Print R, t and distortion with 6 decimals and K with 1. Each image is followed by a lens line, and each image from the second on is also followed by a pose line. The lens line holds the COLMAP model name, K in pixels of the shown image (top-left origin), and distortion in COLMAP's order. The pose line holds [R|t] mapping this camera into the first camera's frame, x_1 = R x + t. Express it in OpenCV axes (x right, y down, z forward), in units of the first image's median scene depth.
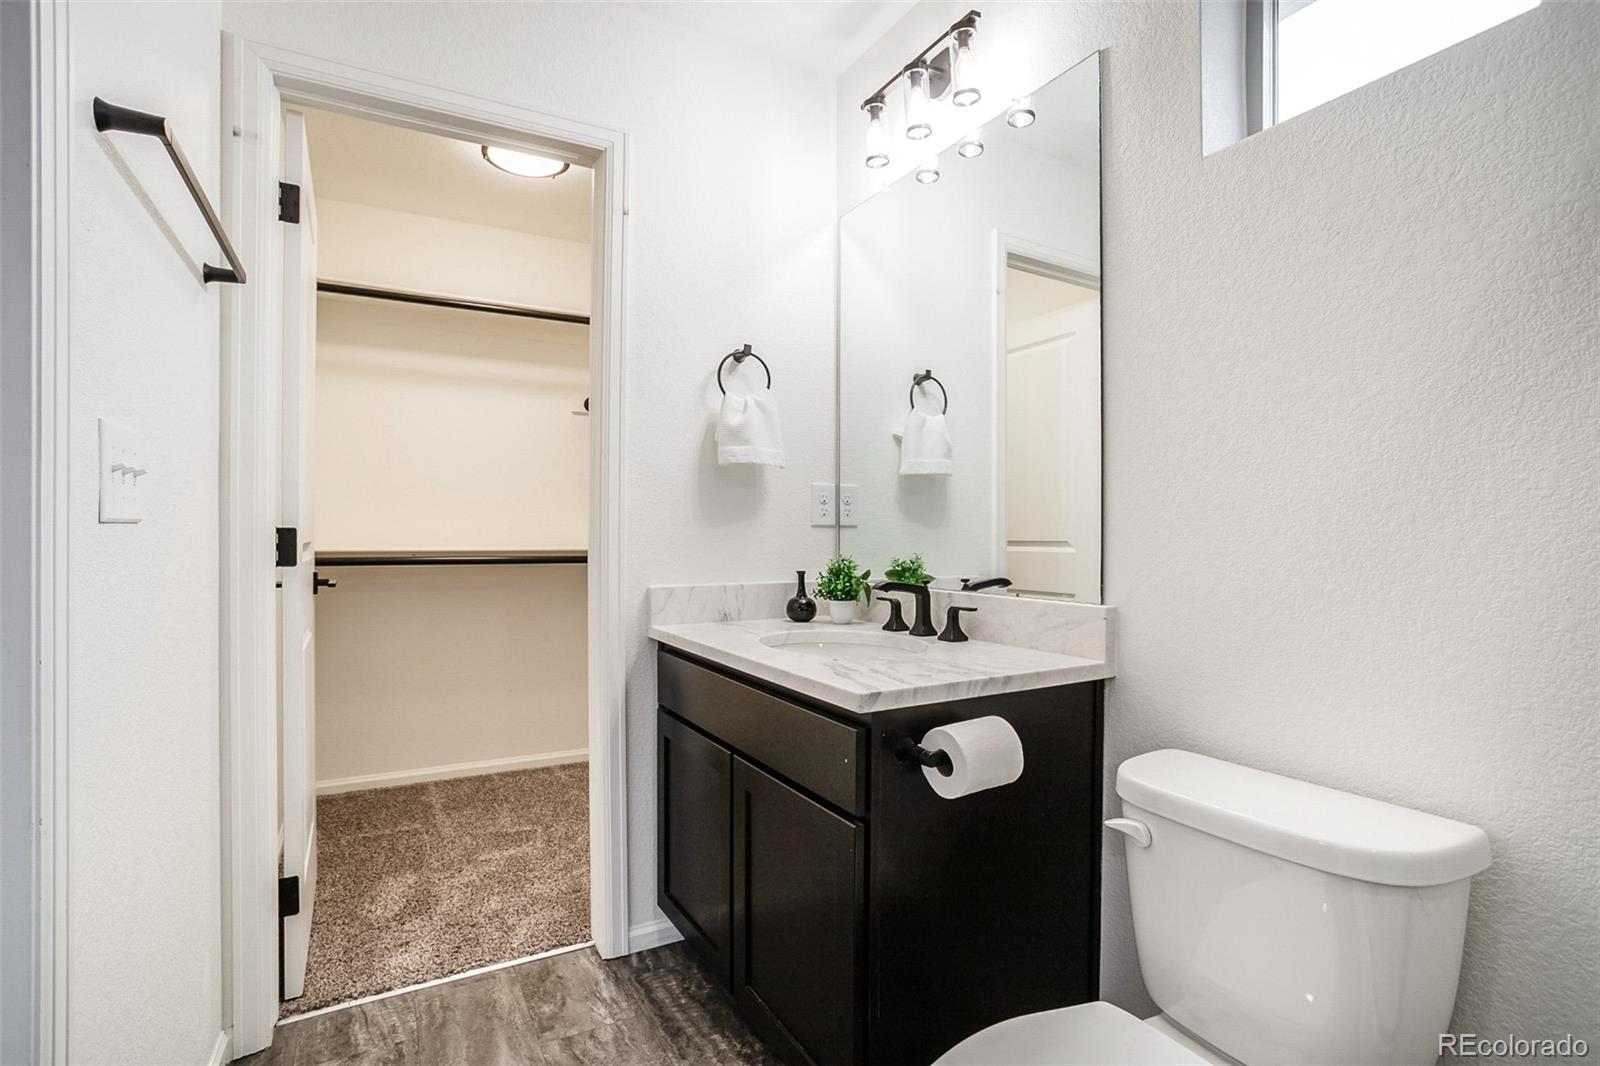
lens RADIAL K [[775.4, 0, 796.9], [0, 775.4, 526.6], [0, 0, 1]] dist [-0.032369, 0.004183]
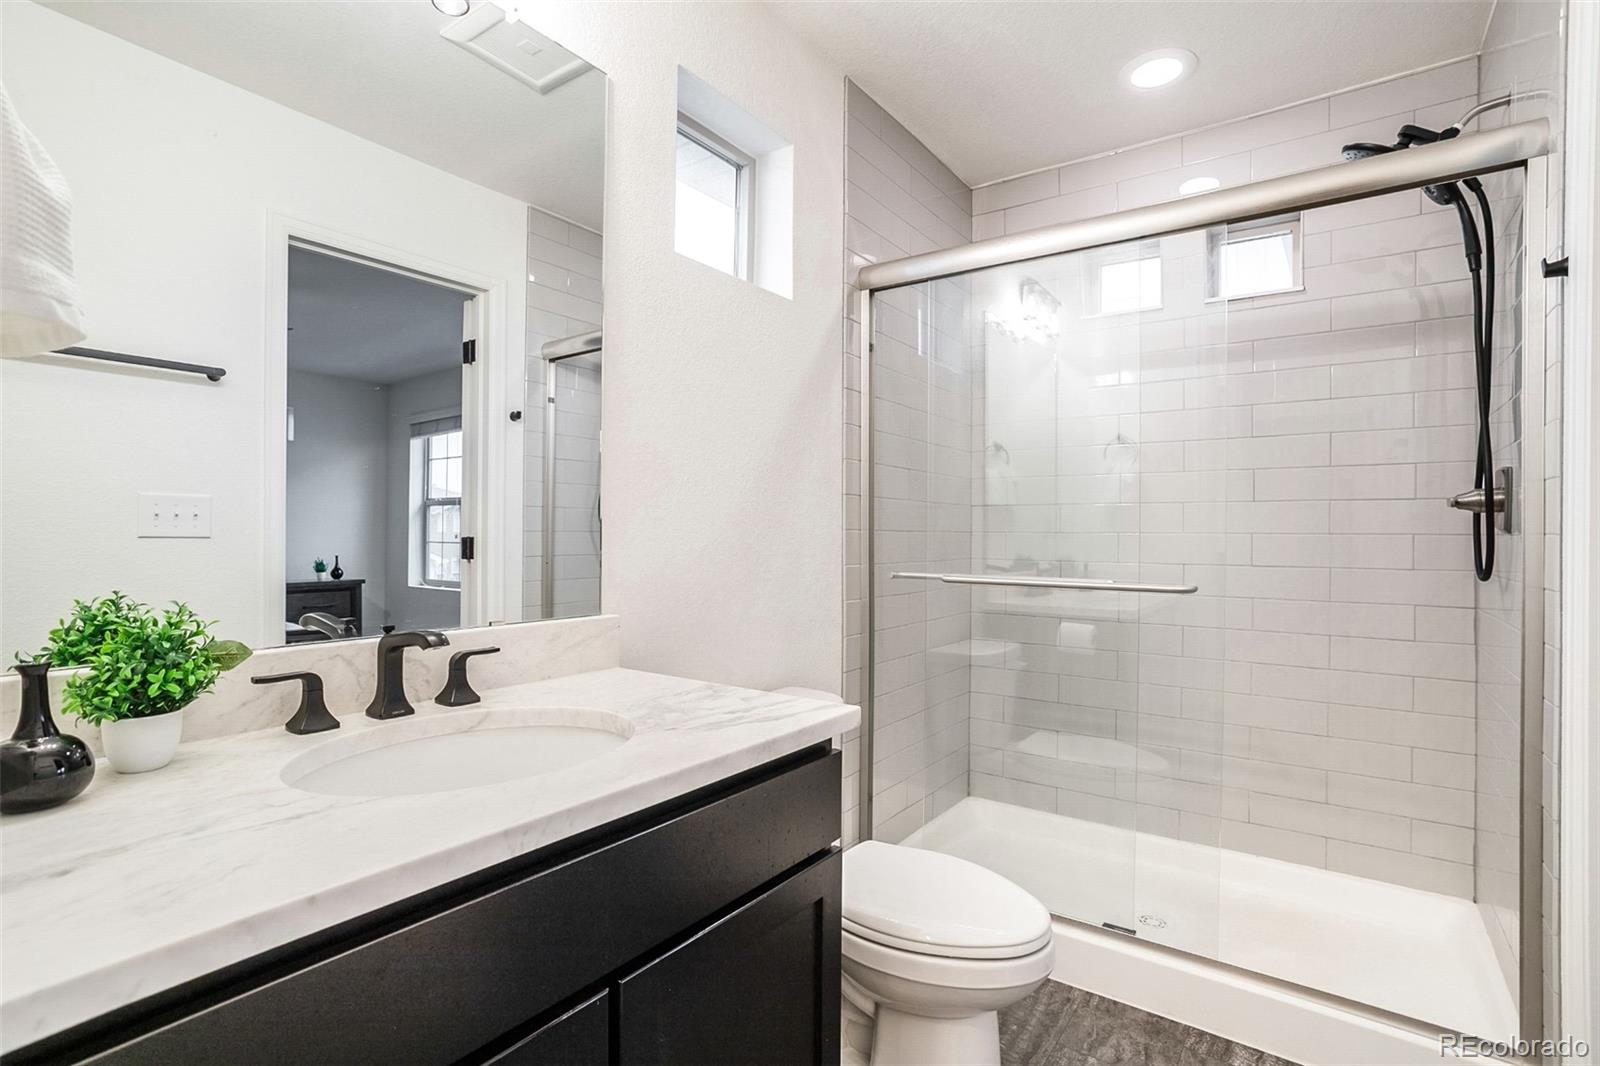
lens RADIAL K [[775.4, 0, 795.2], [0, 775.4, 534.9], [0, 0, 1]] dist [-0.032369, 0.004183]
pose [[-0.429371, 0.000291, 0.903128, -0.646582], [0.004957, 0.999986, 0.002034, -0.001401], [-0.903115, 0.005350, -0.429366, 1.195264]]
